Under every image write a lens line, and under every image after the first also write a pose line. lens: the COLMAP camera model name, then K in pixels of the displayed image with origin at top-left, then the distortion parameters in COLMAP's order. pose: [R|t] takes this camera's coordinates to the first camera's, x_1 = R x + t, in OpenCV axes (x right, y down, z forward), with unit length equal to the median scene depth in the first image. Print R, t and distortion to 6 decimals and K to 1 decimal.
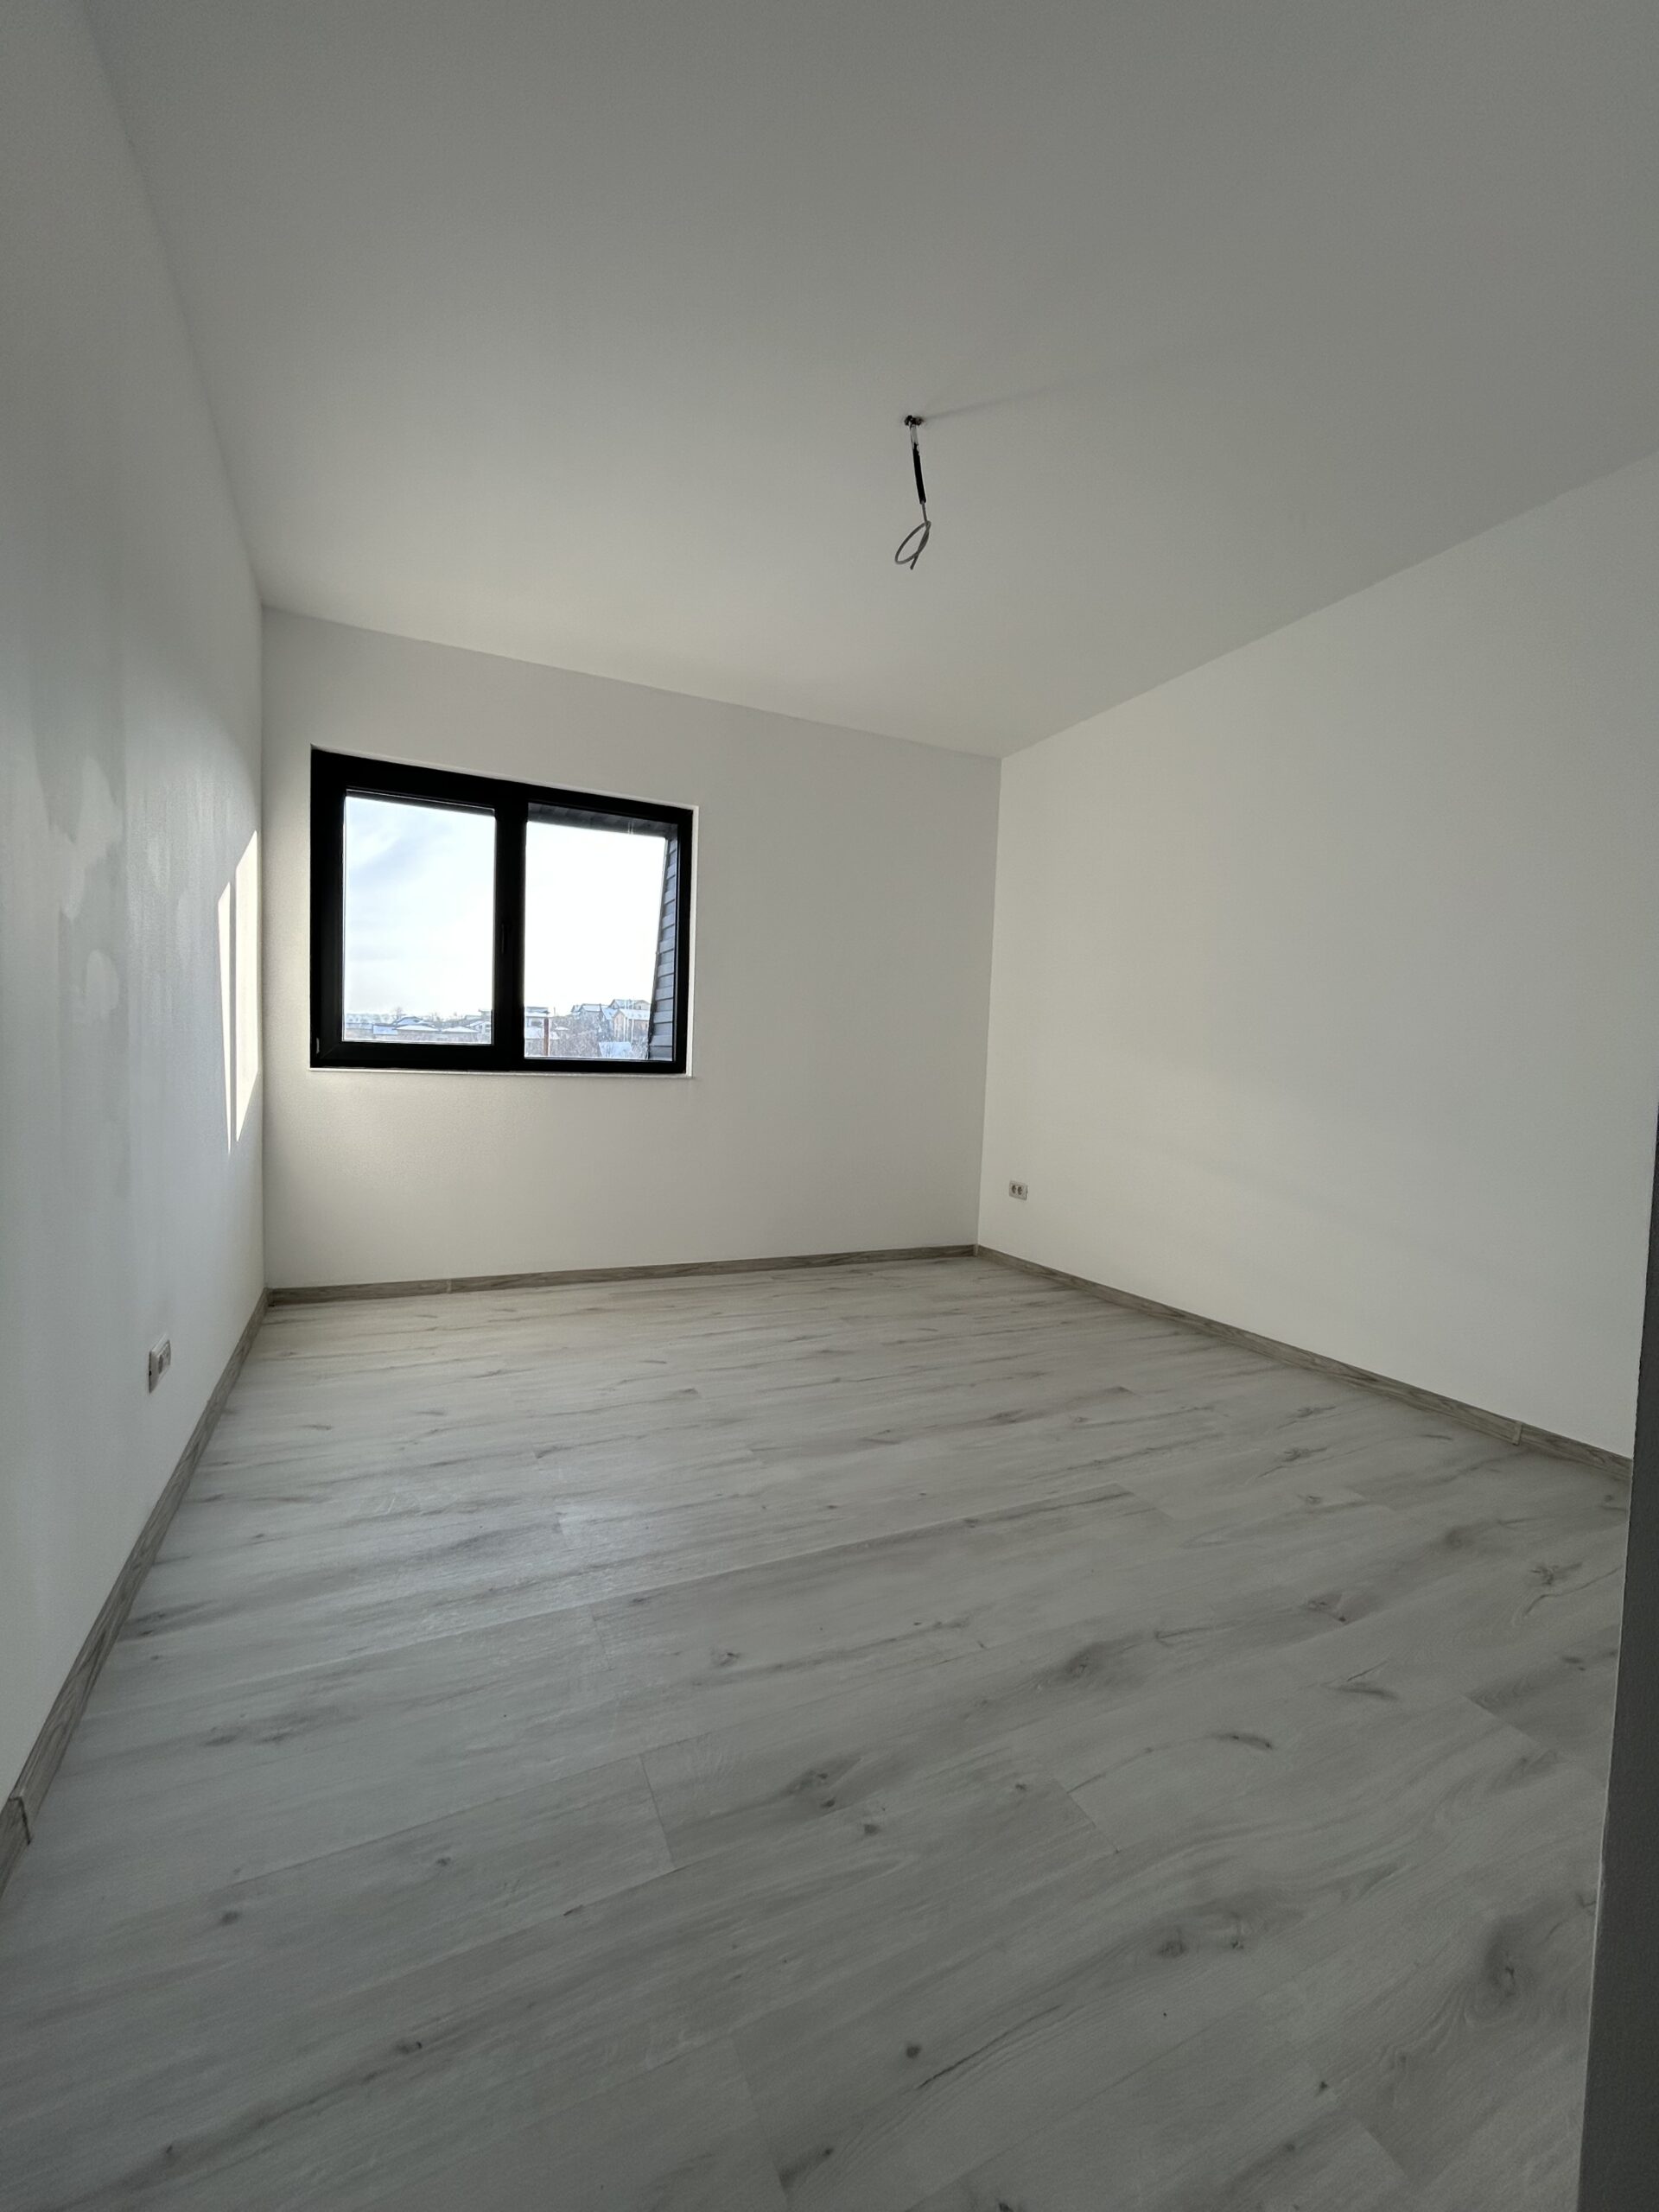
lens RADIAL K [[904.3, 0, 842.5], [0, 904.3, 1101.9], [0, 0, 1]] dist [-0.001779, 0.000332]
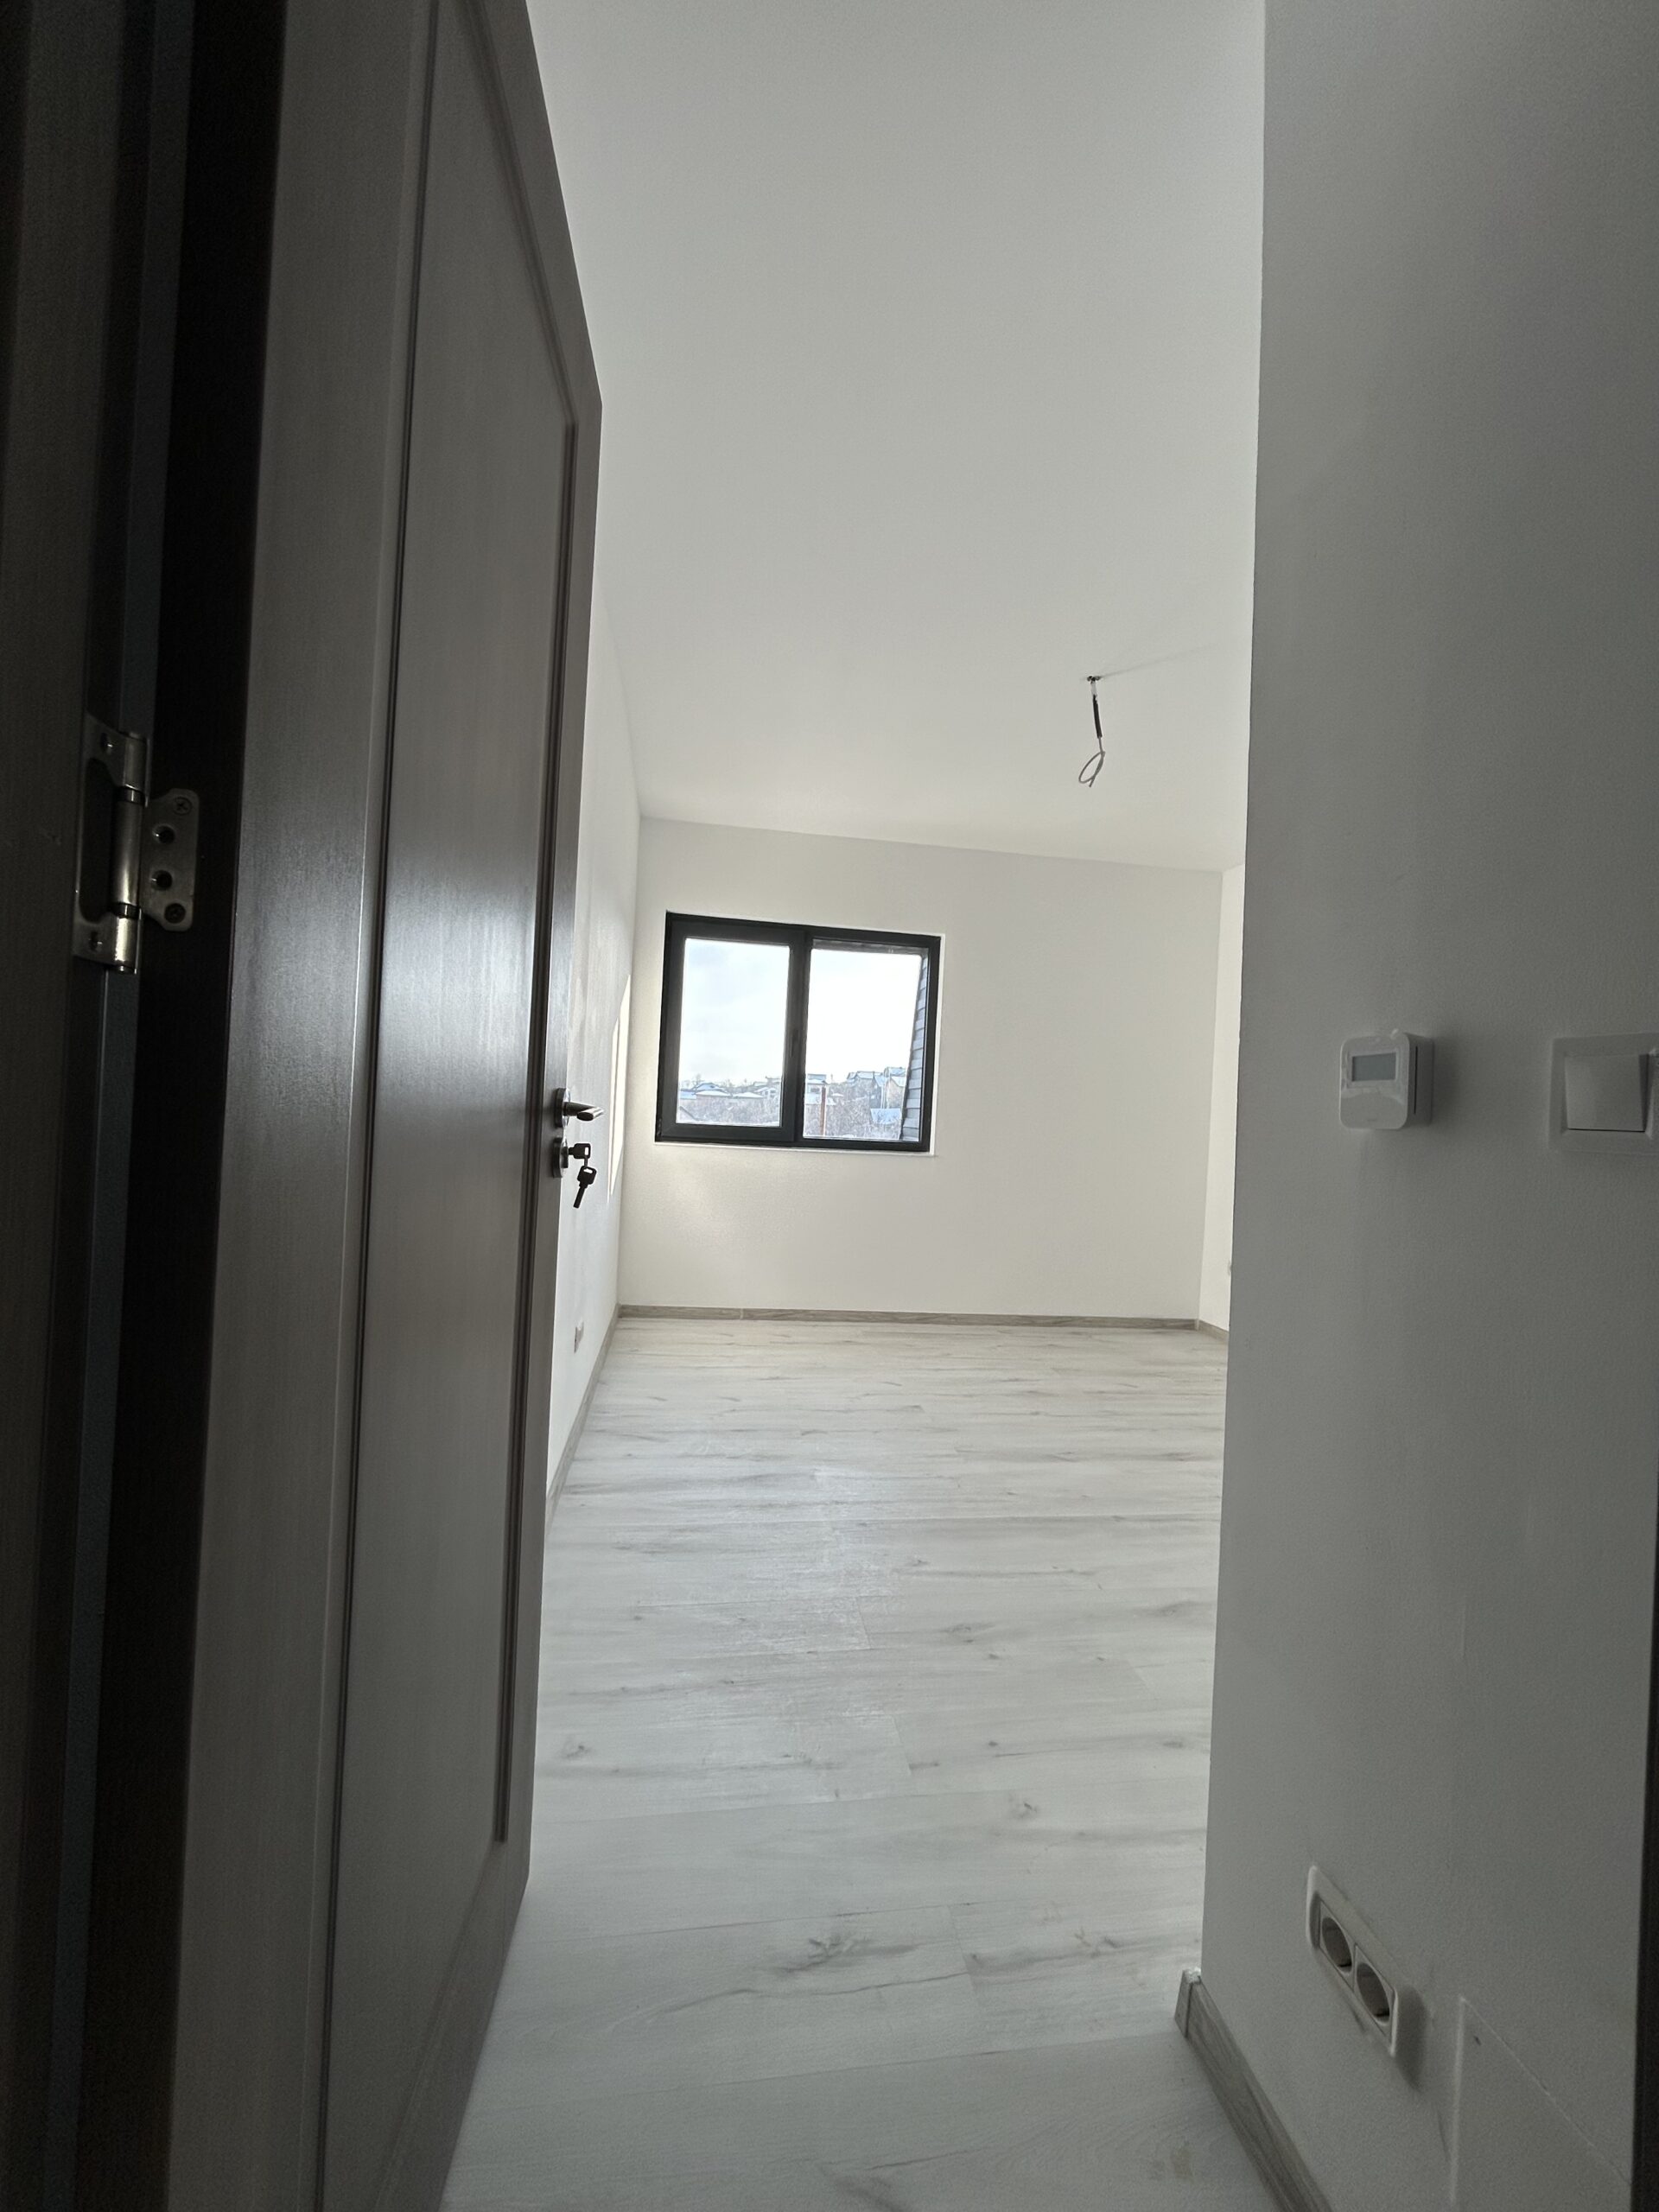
lens RADIAL K [[904.3, 0, 831.1], [0, 904.3, 1100.4], [0, 0, 1]] dist [-0.001779, 0.000332]
pose [[0.952949, 0.010749, -0.302941, 0.083256], [-0.033446, 0.996998, -0.069835, -0.015151], [0.301281, 0.076681, 0.950447, -0.239011]]
